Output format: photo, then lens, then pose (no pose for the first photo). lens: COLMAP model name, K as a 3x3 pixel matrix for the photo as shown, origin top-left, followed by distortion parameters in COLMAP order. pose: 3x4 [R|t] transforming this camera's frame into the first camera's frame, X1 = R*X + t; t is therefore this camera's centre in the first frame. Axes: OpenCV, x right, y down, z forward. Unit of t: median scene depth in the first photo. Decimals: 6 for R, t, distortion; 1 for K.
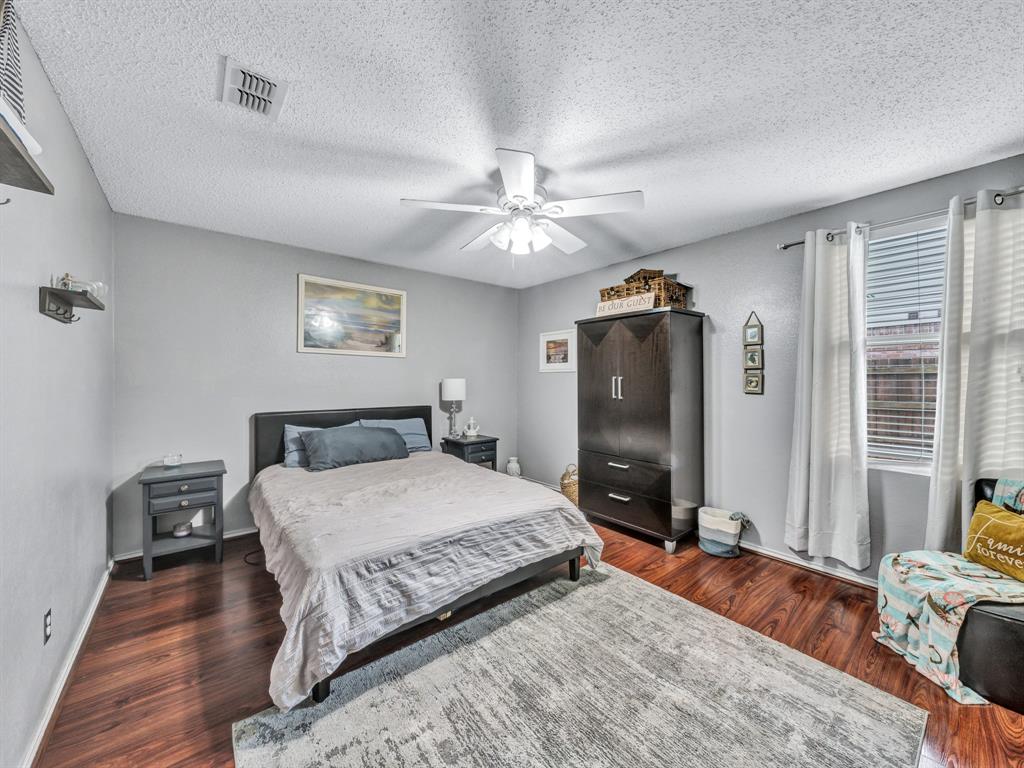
lens RADIAL K [[391.5, 0, 517.0], [0, 391.5, 382.6], [0, 0, 1]] dist [-0.000025, 0.000085]
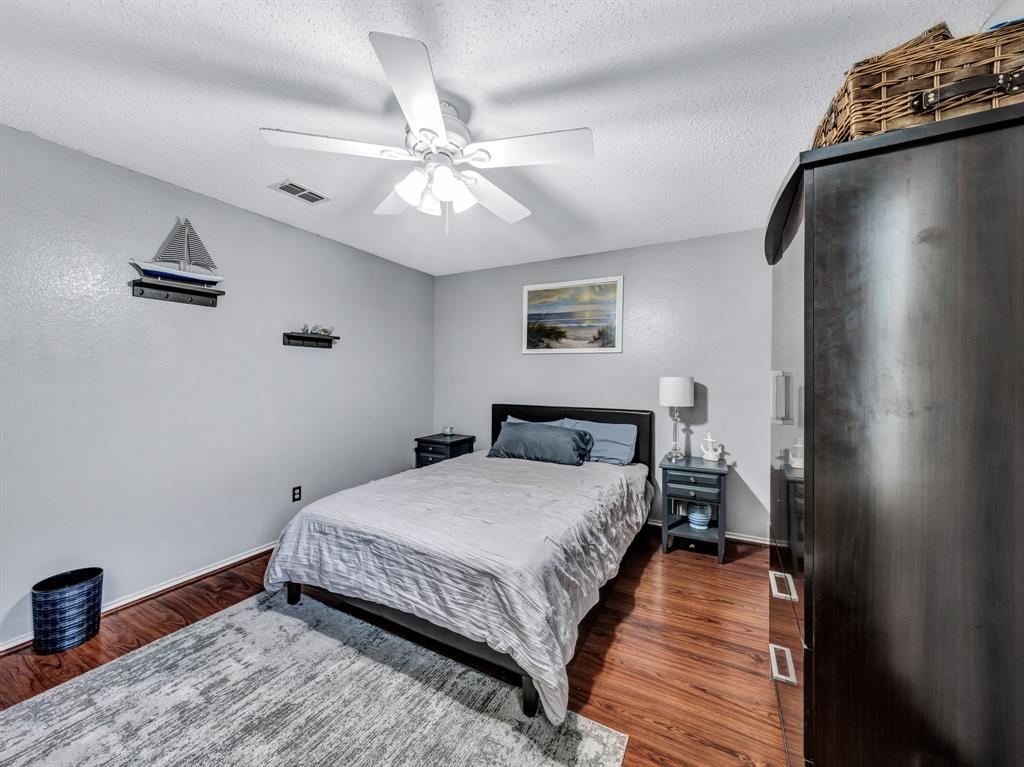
lens RADIAL K [[391.5, 0, 517.8], [0, 391.5, 380.0], [0, 0, 1]] dist [-0.000025, 0.000085]
pose [[0.377927, 0.005947, -0.925816, 0.838333], [-0.011811, 0.999929, 0.001602, -0.004674], [0.925760, 0.010329, 0.377971, 0.915401]]
